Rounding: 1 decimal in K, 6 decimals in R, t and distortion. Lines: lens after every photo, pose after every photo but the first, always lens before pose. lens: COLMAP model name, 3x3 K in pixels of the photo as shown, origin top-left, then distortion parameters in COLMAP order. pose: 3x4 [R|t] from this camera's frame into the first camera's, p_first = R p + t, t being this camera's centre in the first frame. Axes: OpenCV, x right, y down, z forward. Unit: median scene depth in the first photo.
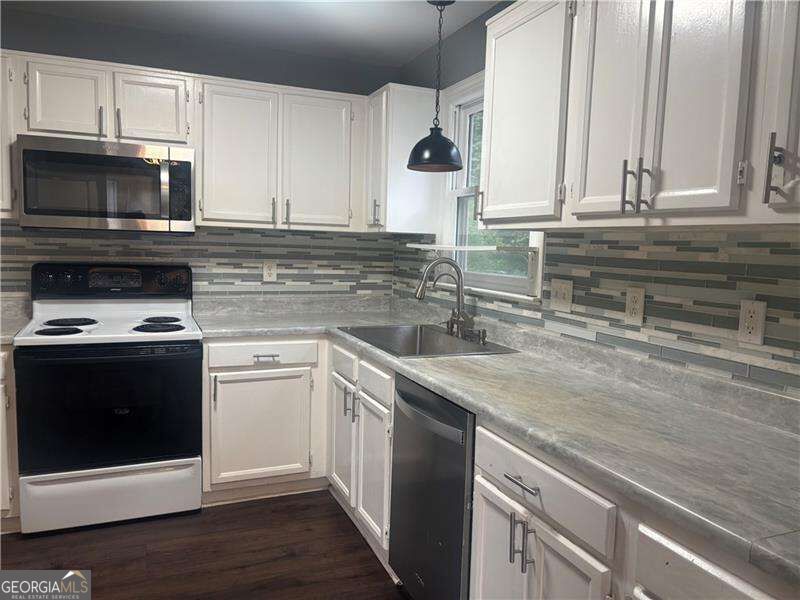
lens RADIAL K [[612.2, 0, 394.0], [0, 612.2, 301.0], [0, 0, 1]] dist [0.032794, -0.043640]
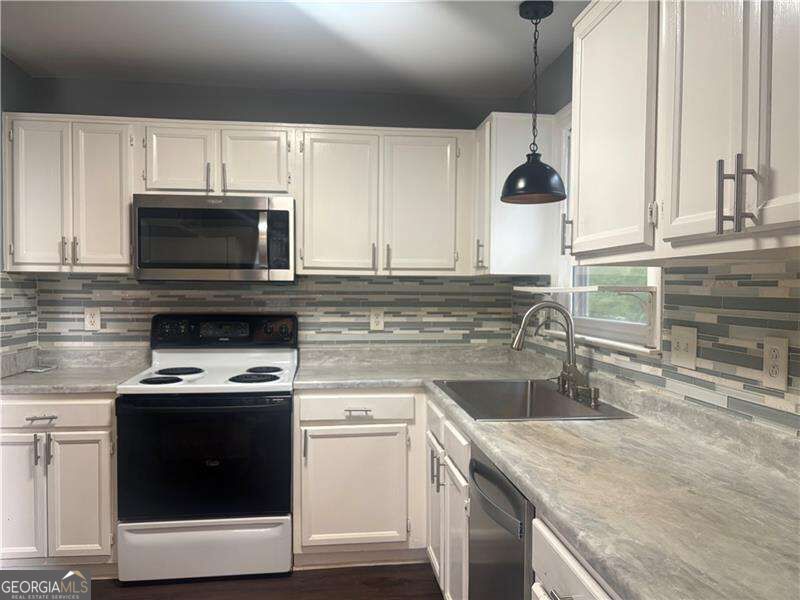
lens RADIAL K [[612.2, 0, 393.1], [0, 612.2, 303.1], [0, 0, 1]] dist [0.032794, -0.043640]
pose [[0.959739, -0.017363, -0.280357, 0.116595], [-0.003723, 0.997214, -0.074502, -0.004189], [0.280870, 0.072546, 0.957000, 0.120037]]
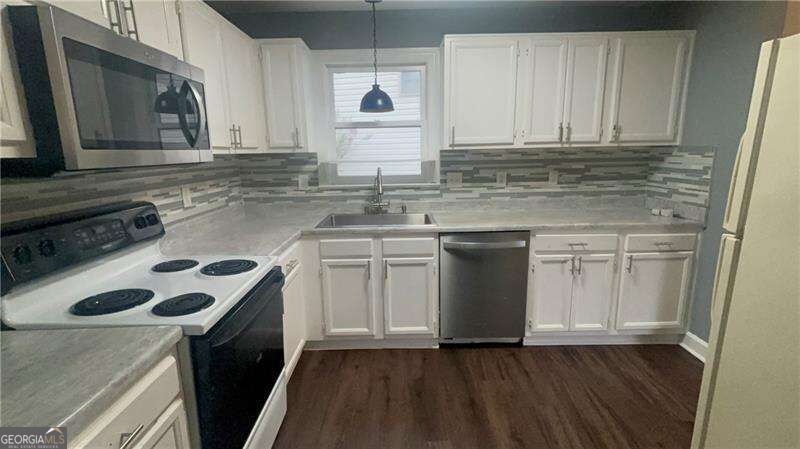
lens RADIAL K [[372.1, 0, 401.4], [0, 372.1, 221.7], [0, 0, 1]] dist [0.007009, -0.003036]
pose [[0.370471, -0.208689, 0.905097, -0.829077], [0.117645, 0.977128, 0.177143, -0.098921], [-0.921364, 0.040854, 0.386549, 0.573155]]
